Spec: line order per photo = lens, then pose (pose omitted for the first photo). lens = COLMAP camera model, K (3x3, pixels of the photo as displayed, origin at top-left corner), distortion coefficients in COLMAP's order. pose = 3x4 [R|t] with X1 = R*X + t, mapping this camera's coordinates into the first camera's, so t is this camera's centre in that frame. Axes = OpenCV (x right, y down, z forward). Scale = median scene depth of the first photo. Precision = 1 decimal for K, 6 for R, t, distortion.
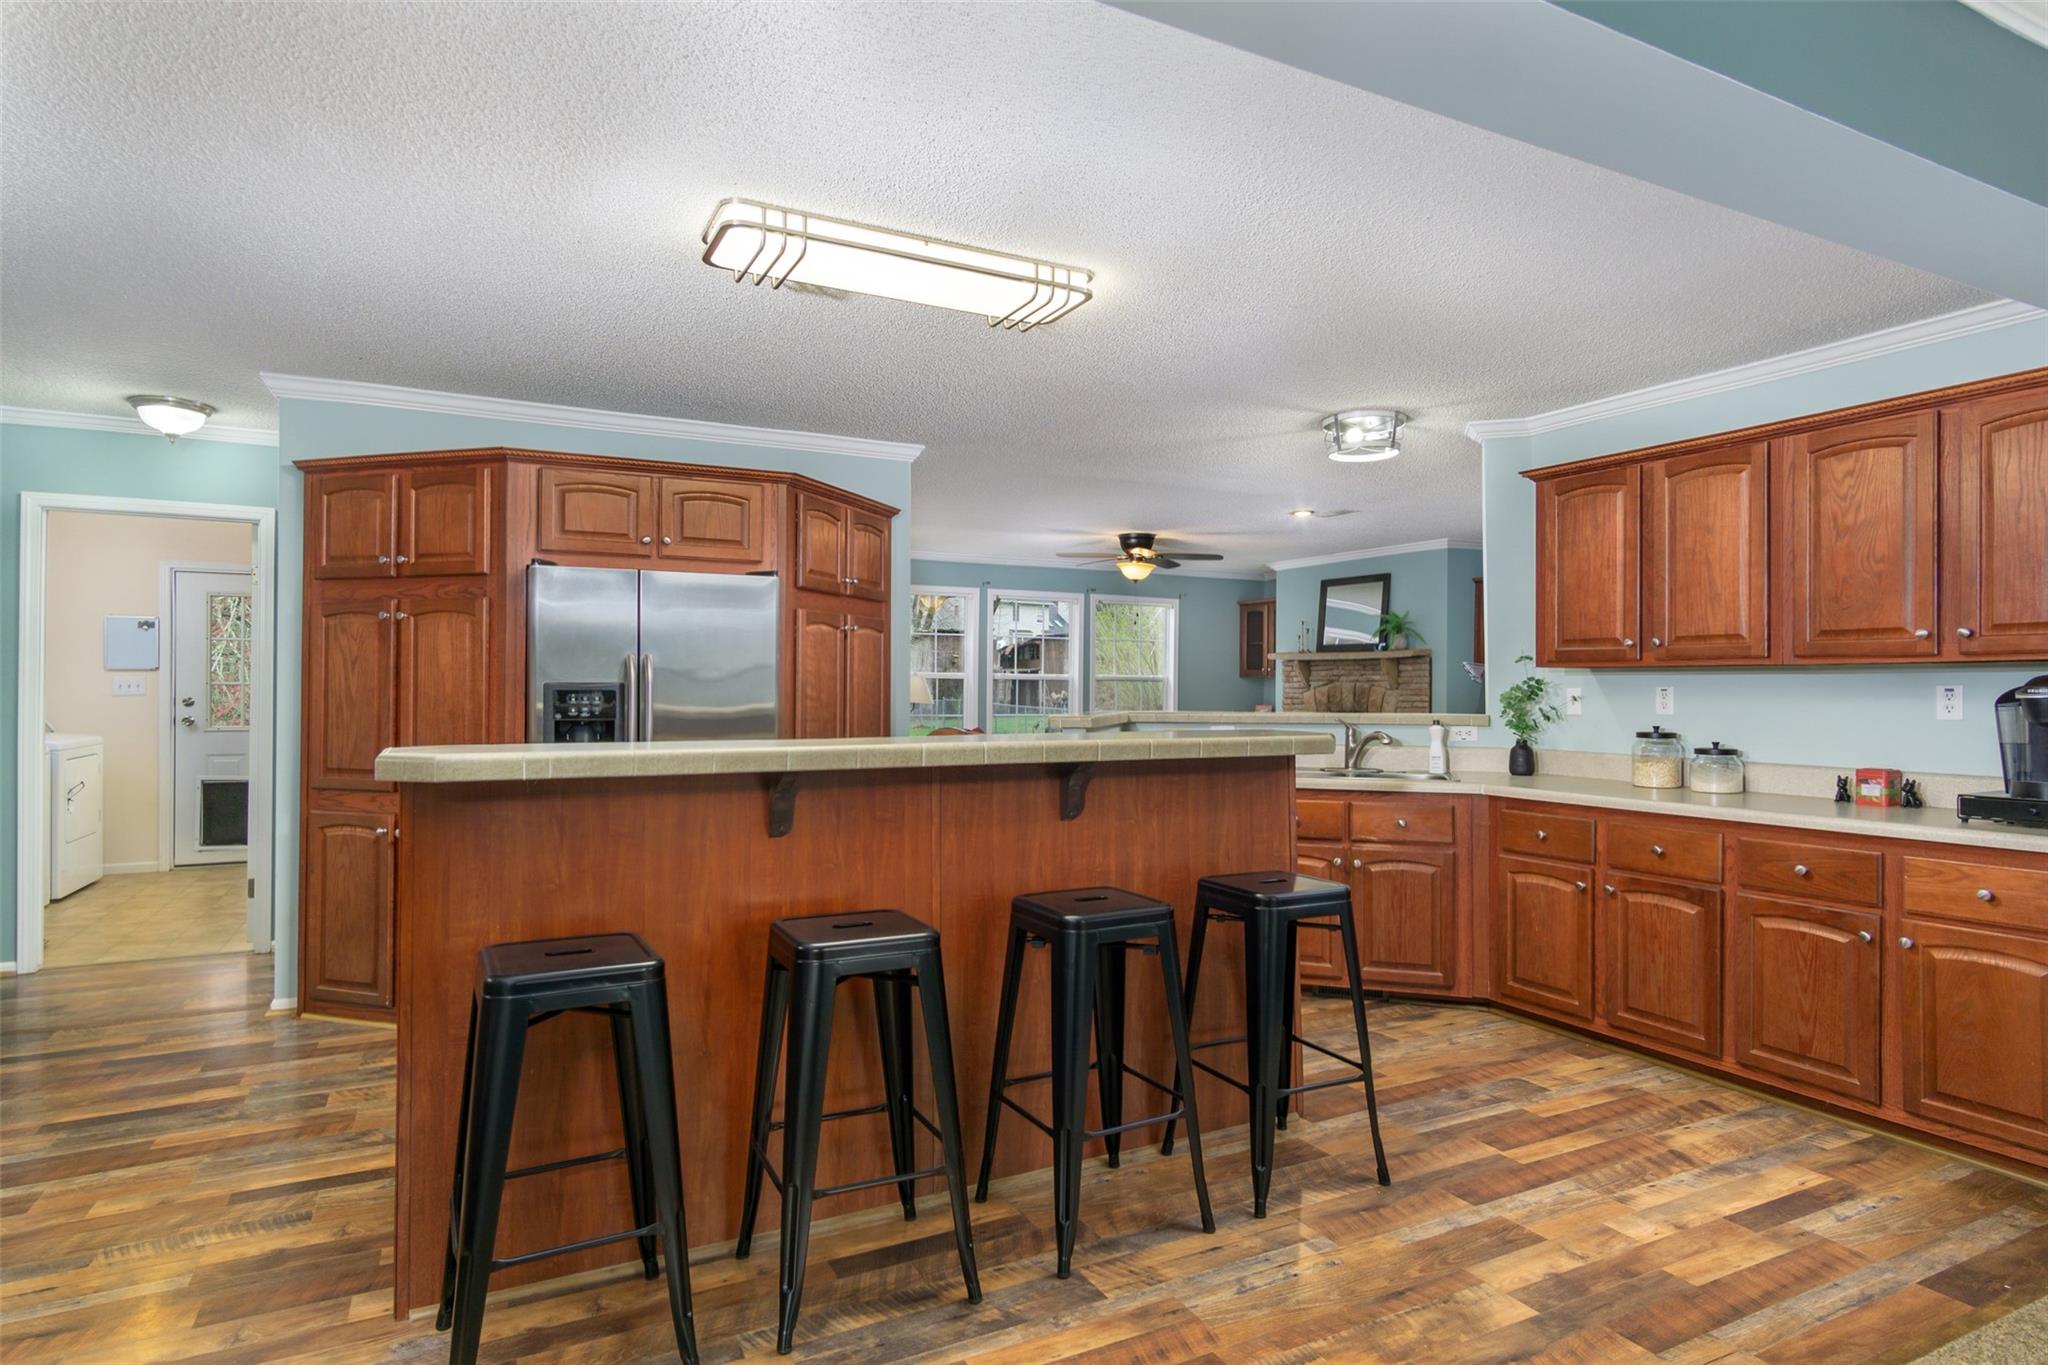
lens RADIAL K [[1086.5, 0, 1017.9], [0, 1086.5, 685.9], [0, 0, 1]] dist [0.002692, -0.001042]
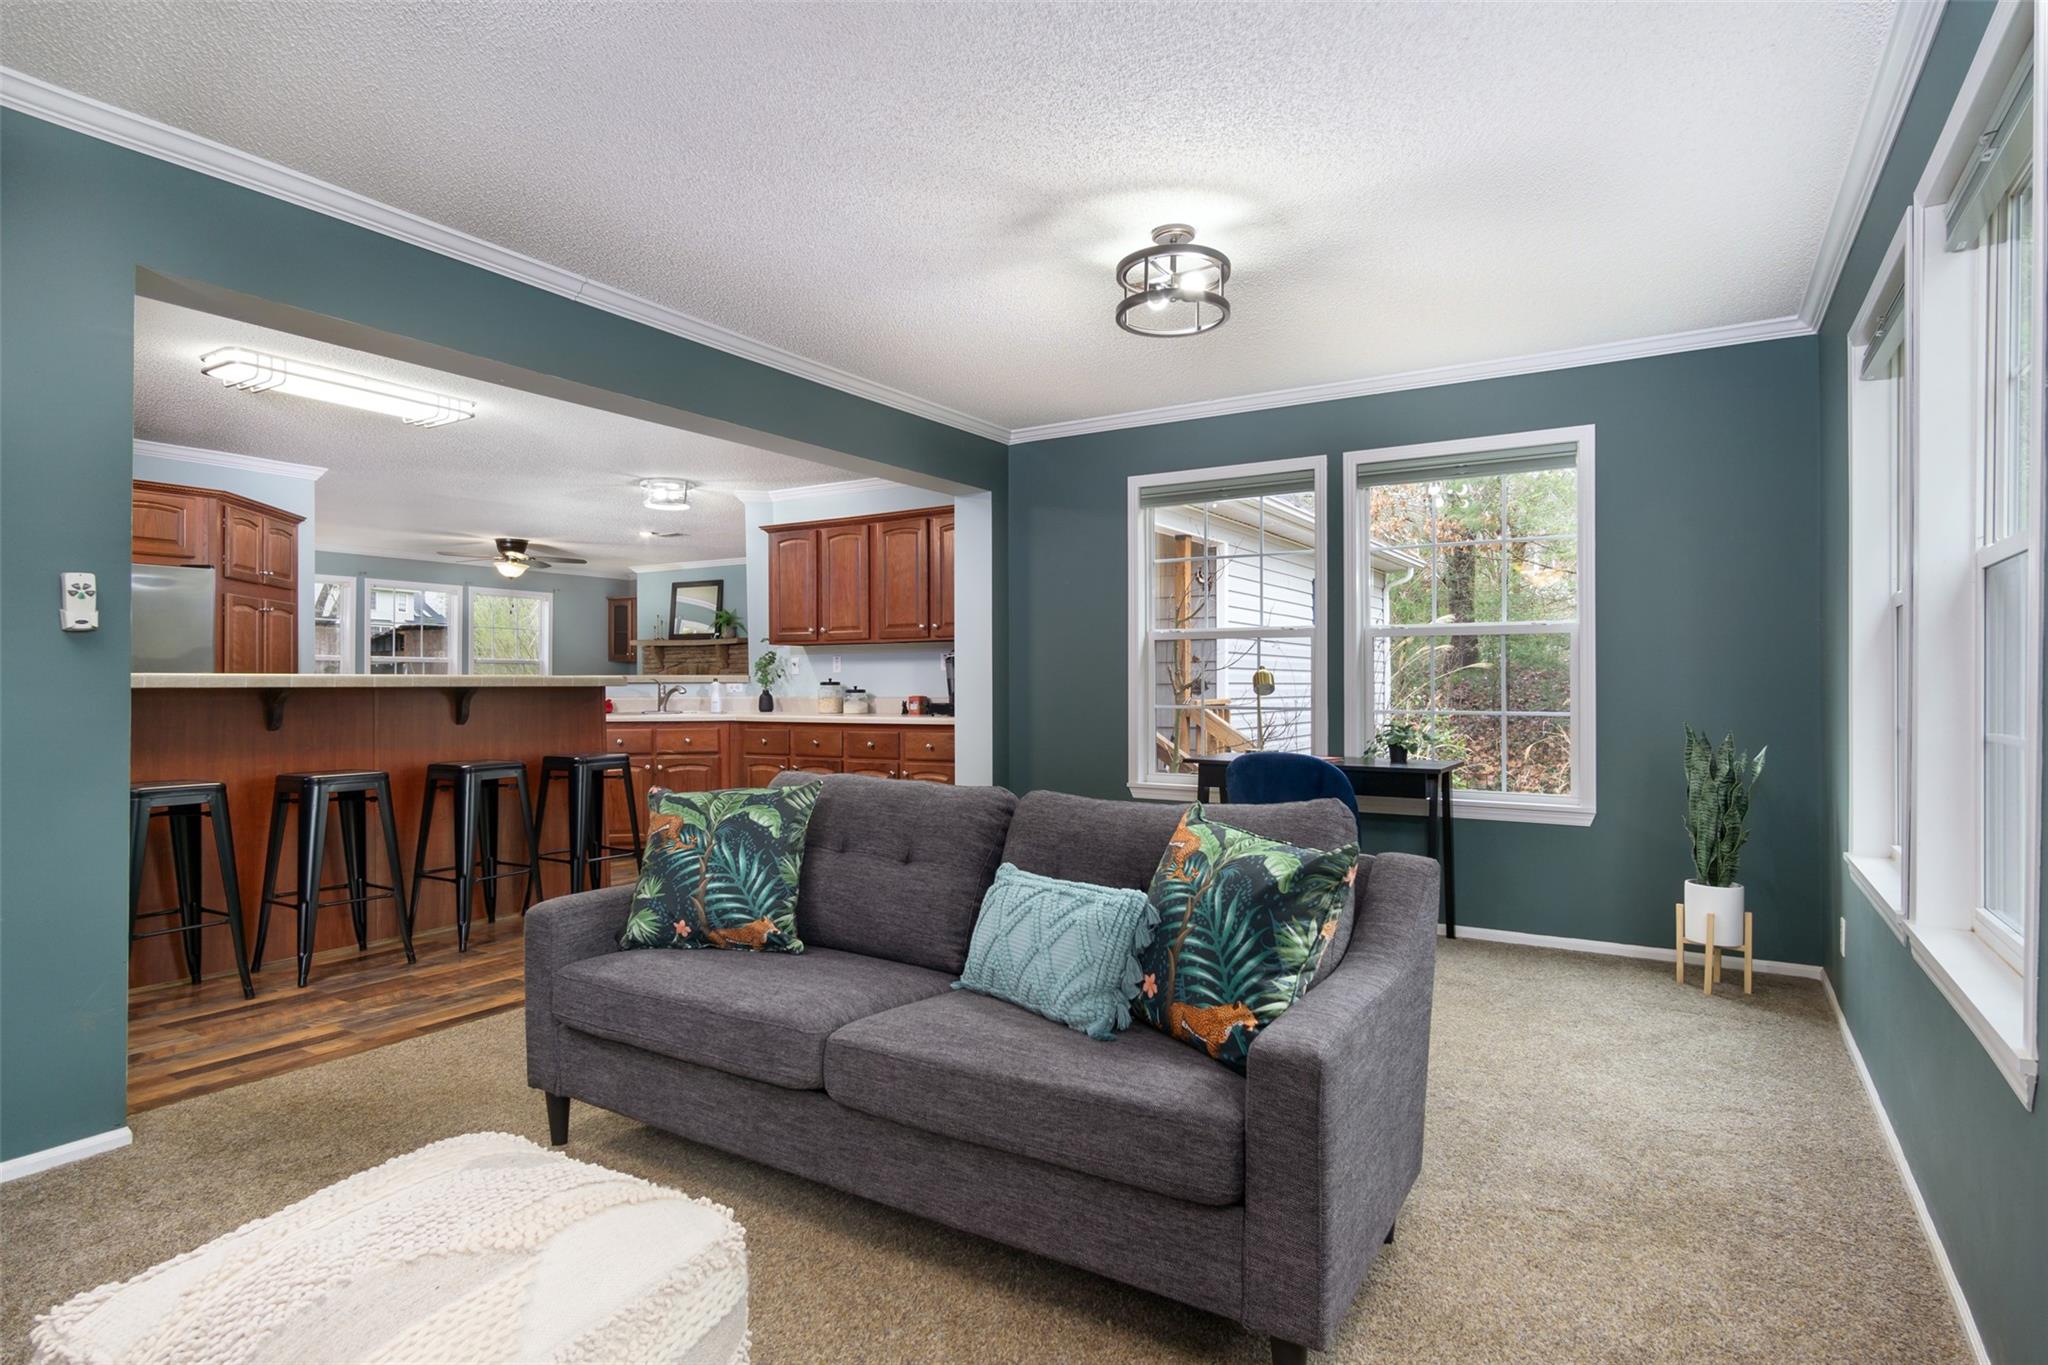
lens RADIAL K [[1086.5, 0, 986.2], [0, 1086.5, 688.2], [0, 0, 1]] dist [0.002692, -0.001042]
pose [[0.871423, -0.007506, 0.490474, -0.046050], [0.004433, 0.999963, 0.007427, 0.036330], [-0.490511, -0.004298, 0.871424, -0.573333]]
